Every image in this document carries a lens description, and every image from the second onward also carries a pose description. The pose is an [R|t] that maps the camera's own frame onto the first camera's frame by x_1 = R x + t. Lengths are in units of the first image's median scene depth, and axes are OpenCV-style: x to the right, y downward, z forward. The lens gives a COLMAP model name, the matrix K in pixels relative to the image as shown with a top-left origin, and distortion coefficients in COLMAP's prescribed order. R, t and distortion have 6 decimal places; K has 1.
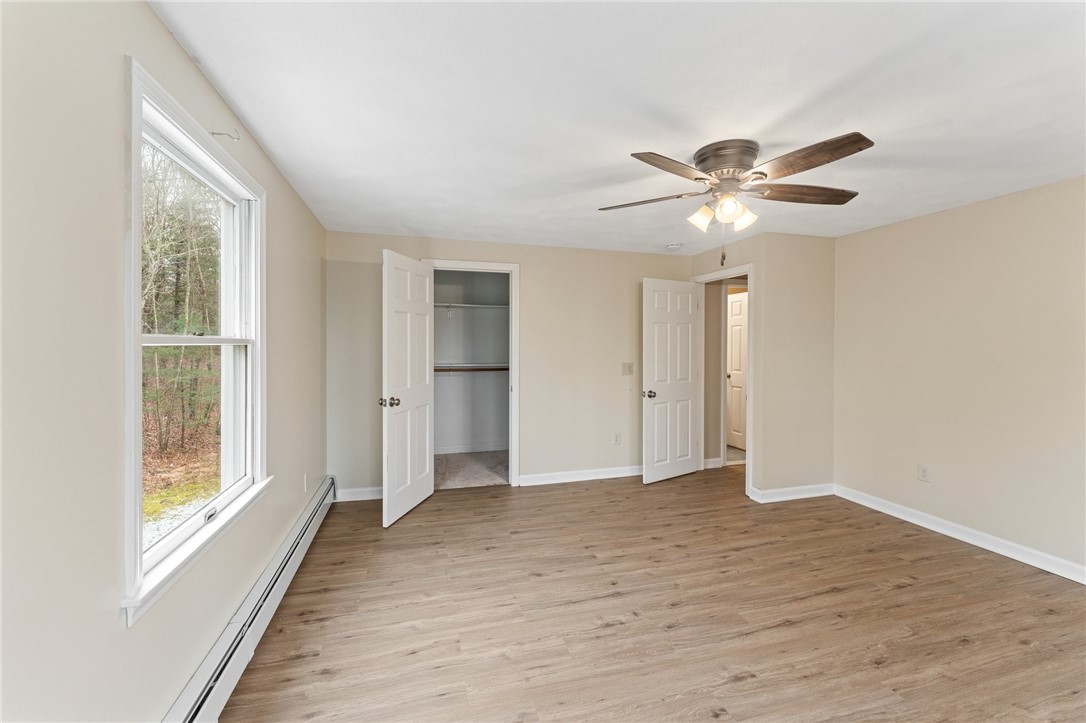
lens RADIAL K [[434.9, 0, 546.2], [0, 434.9, 352.3], [0, 0, 1]] dist [-0.000856, 0.000240]
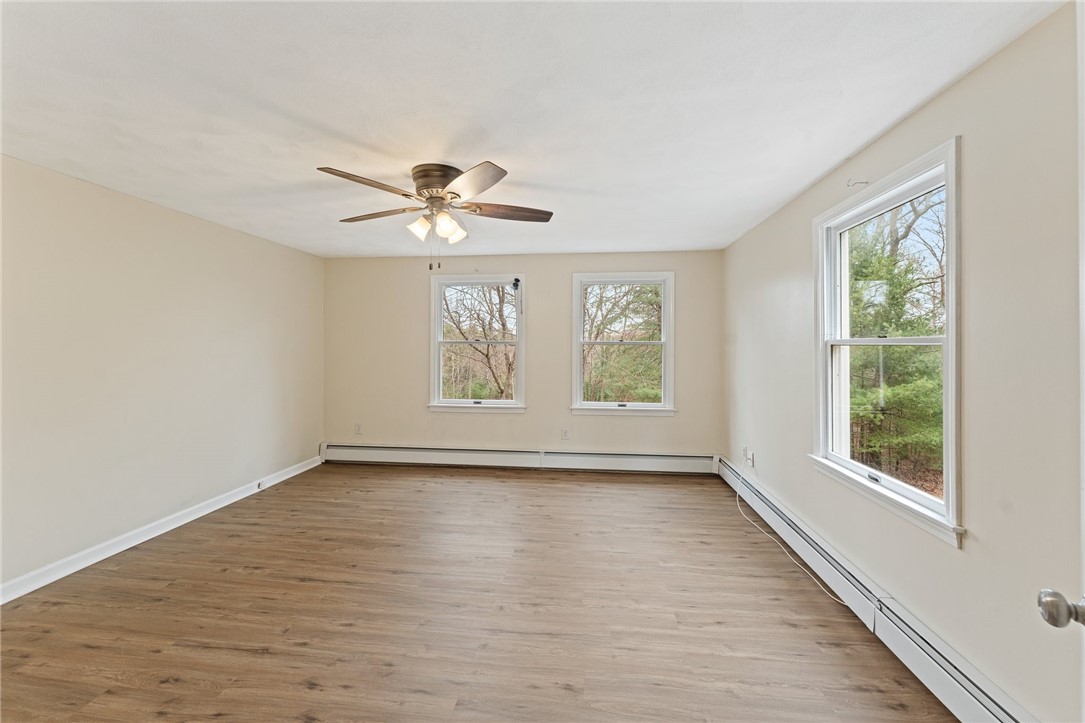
lens RADIAL K [[434.9, 0, 541.7], [0, 434.9, 345.3], [0, 0, 1]] dist [-0.000088, 0.000290]
pose [[-0.918678, -0.005052, 0.394974, -0.236548], [0.002518, 0.999823, 0.018643, -0.026768], [-0.394999, 0.018121, -0.918503, 1.590723]]
